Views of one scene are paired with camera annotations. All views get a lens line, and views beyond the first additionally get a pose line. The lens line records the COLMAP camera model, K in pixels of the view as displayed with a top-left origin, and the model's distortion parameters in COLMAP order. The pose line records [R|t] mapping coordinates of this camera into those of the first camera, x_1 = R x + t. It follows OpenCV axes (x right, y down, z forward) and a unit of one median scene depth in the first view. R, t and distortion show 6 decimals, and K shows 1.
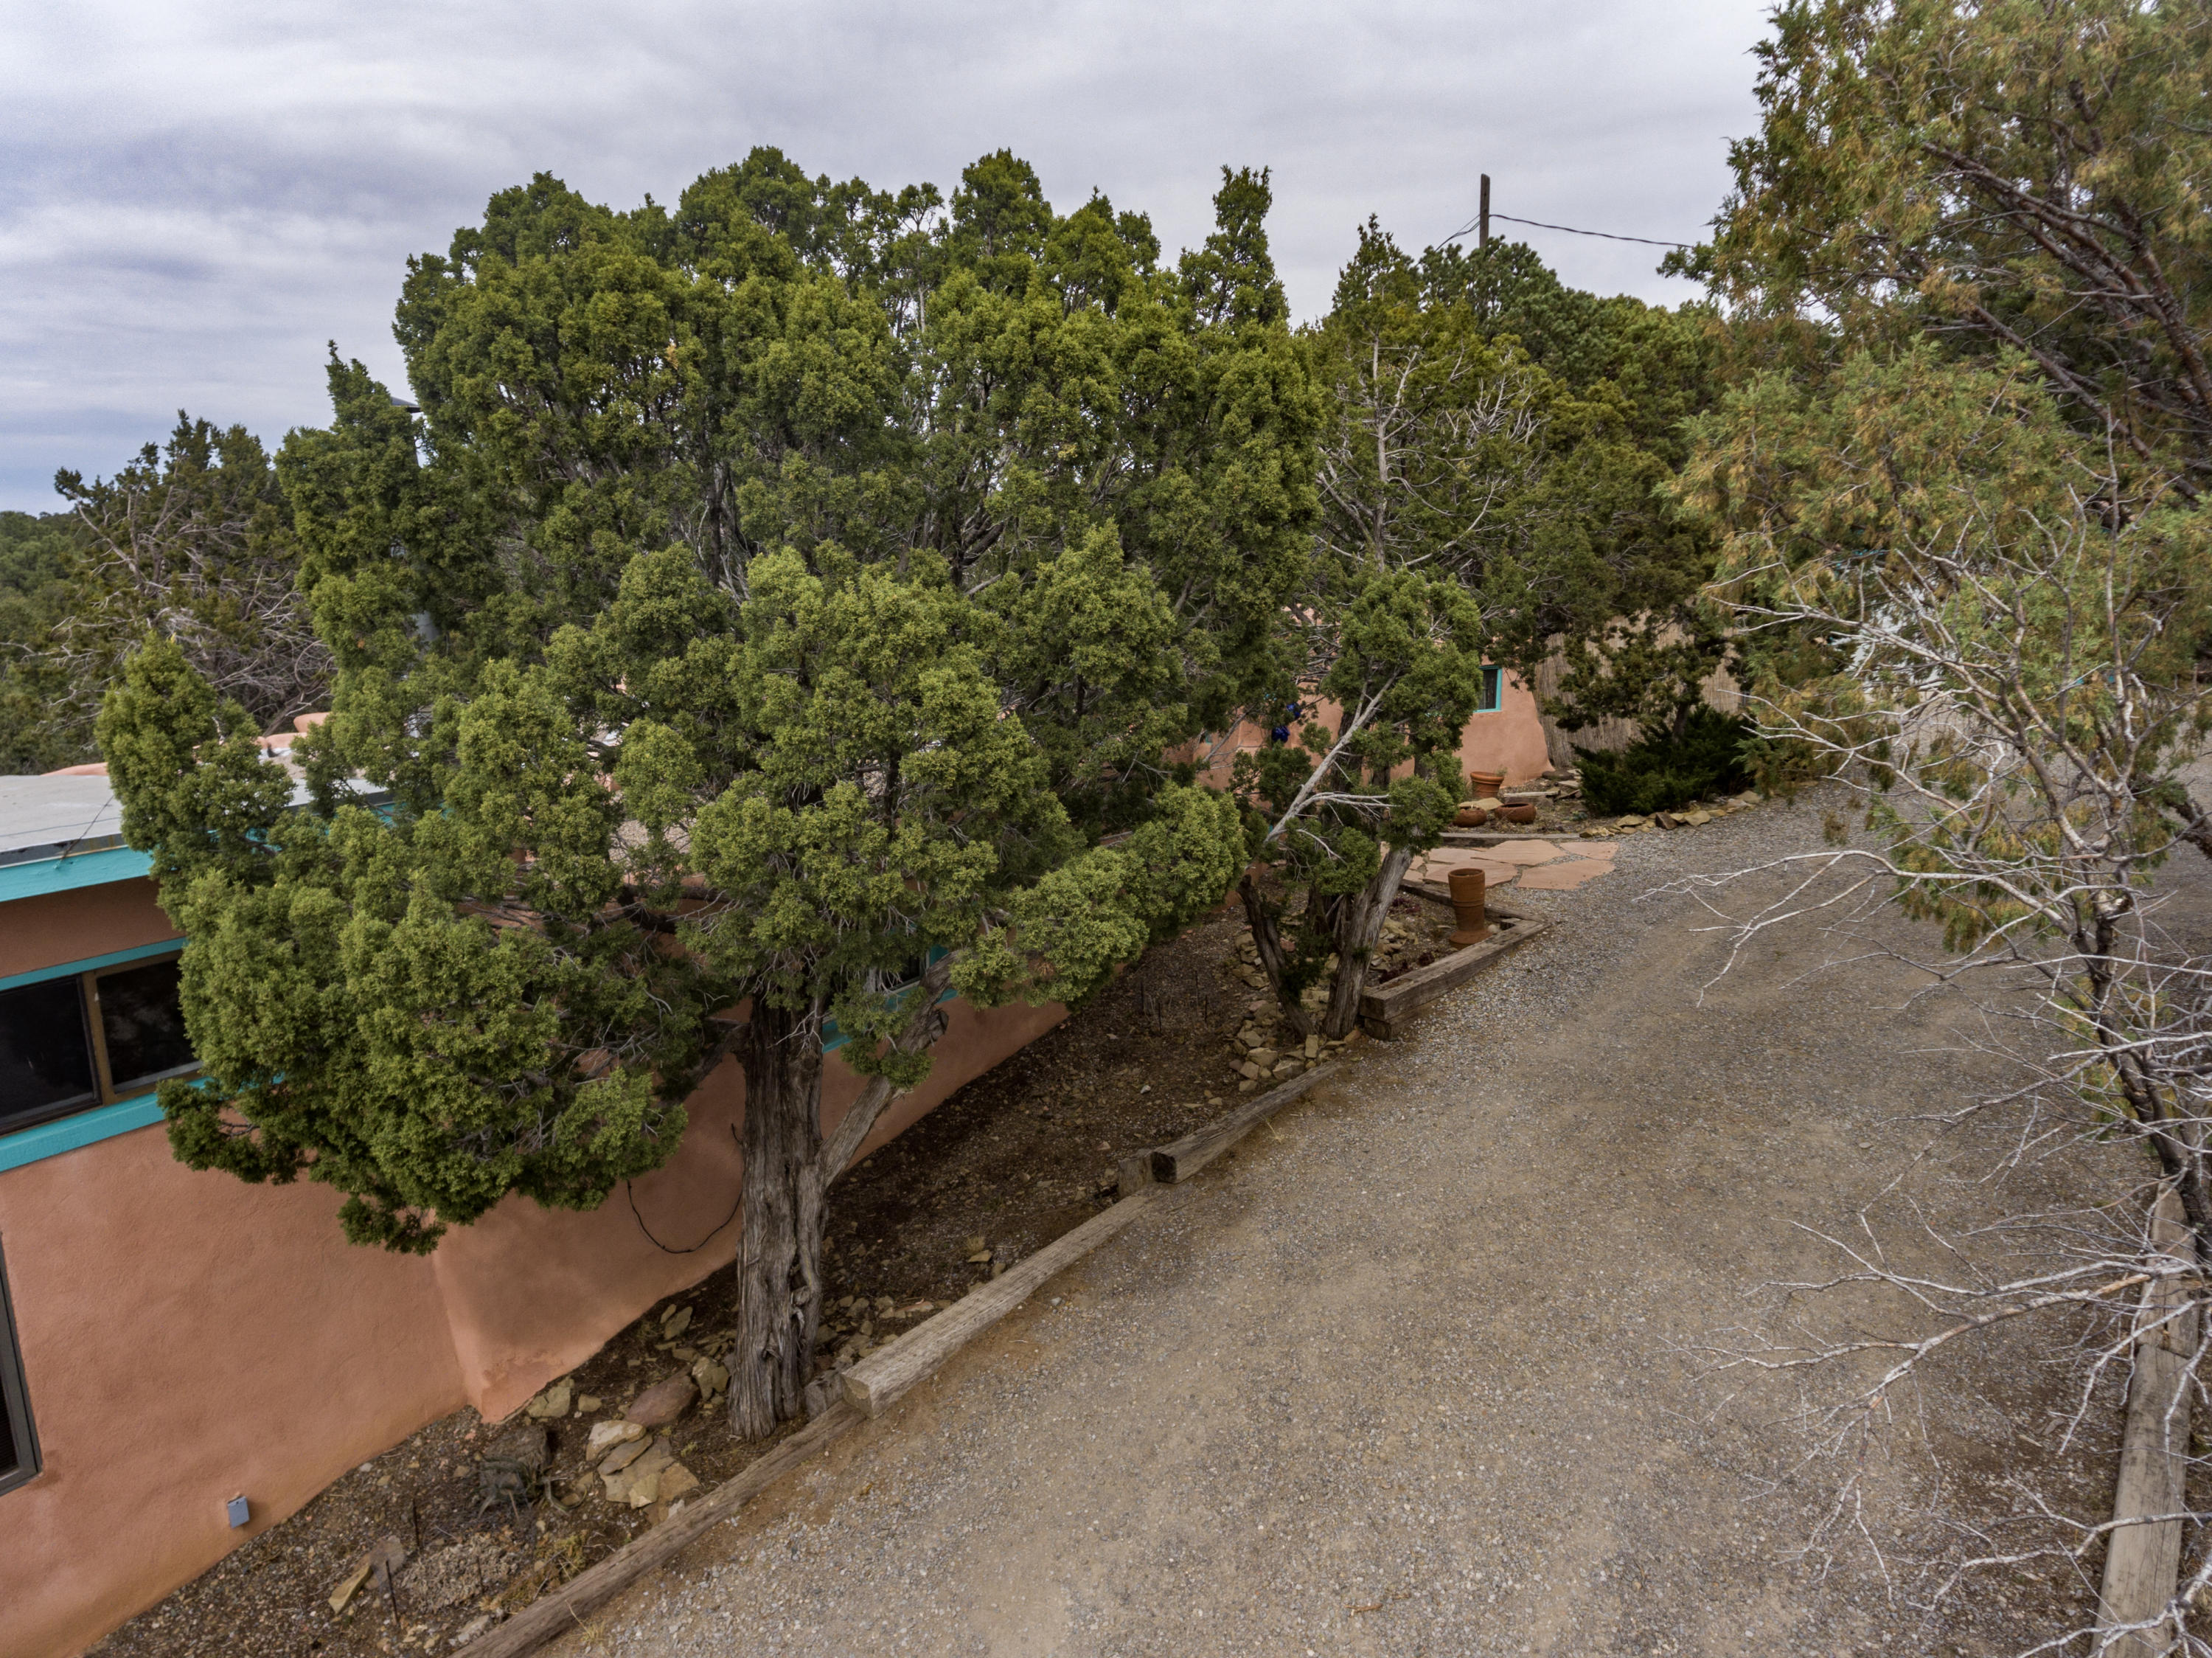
lens RADIAL K [[1284.7, 0, 1106.0], [0, 1284.7, 829.0], [0, 0, 1]] dist [-0.005031, 0.002717]
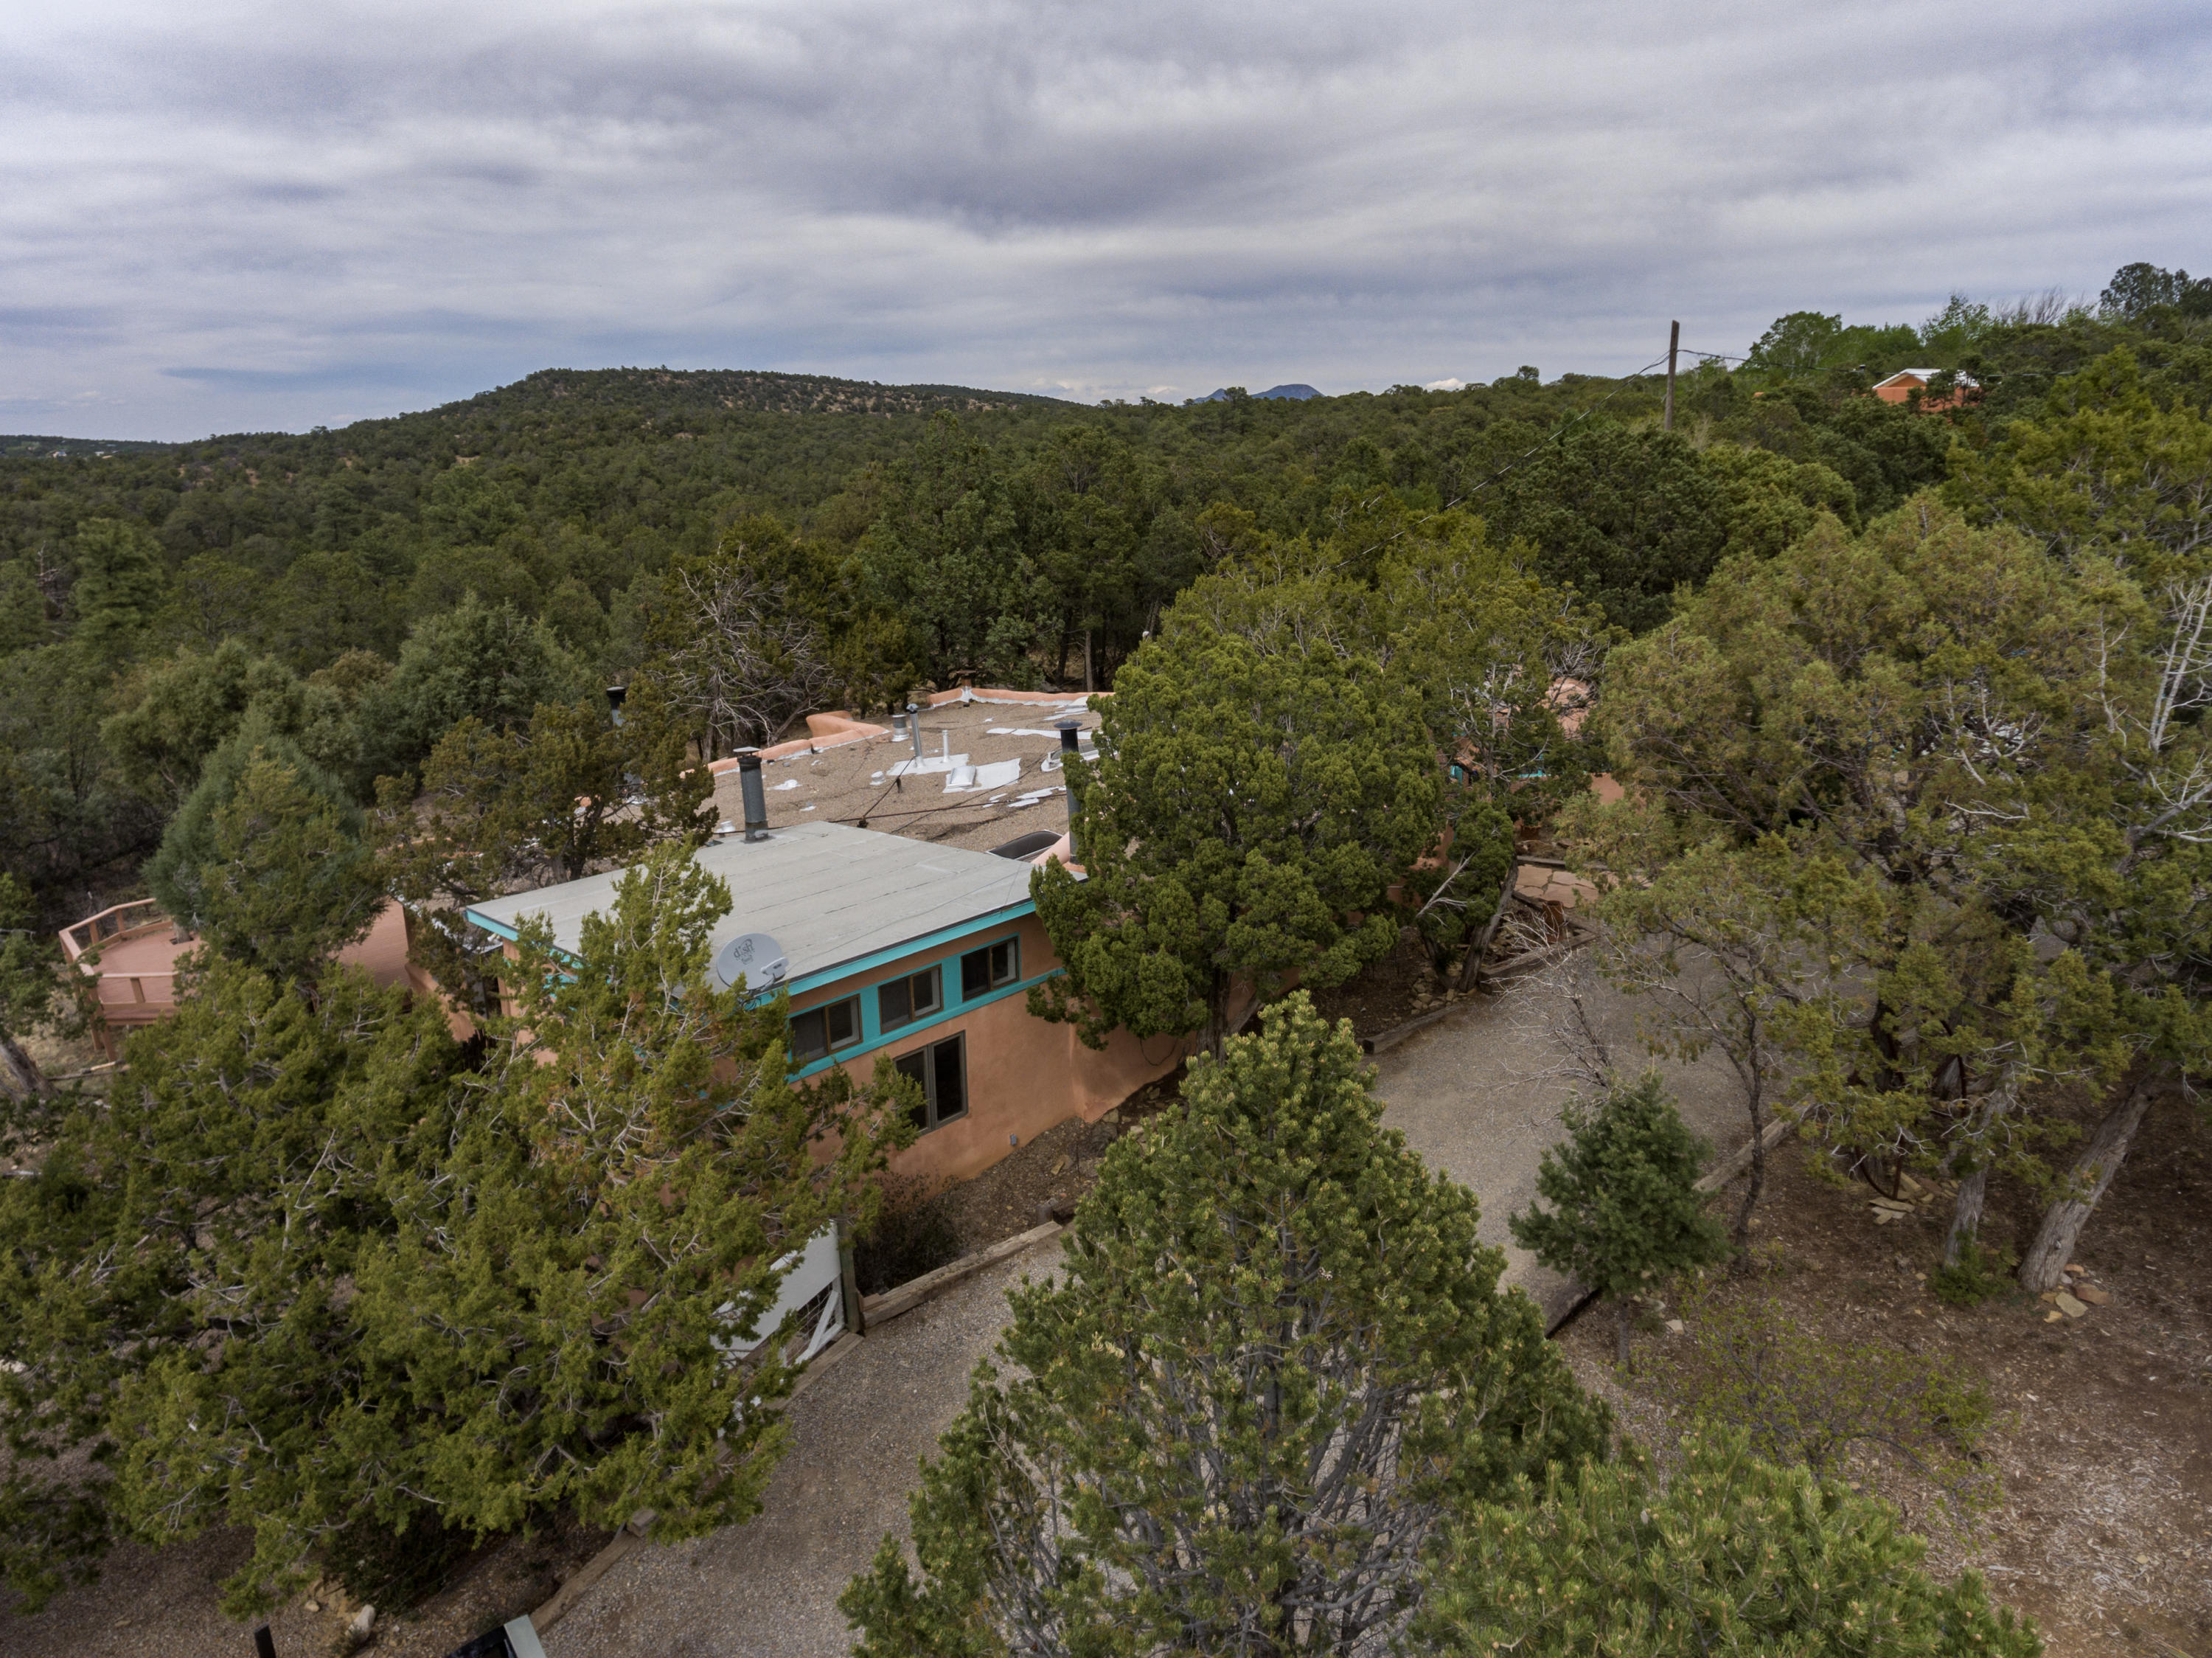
lens RADIAL K [[1287.9, 0, 1110.9], [0, 1287.9, 815.0], [0, 0, 1]] dist [-0.000792, -0.001247]
pose [[0.982268, 0.051420, -0.180296, -0.012097], [-0.038198, 0.996372, 0.076055, -0.307550], [0.183552, -0.067820, 0.980668, -1.323704]]
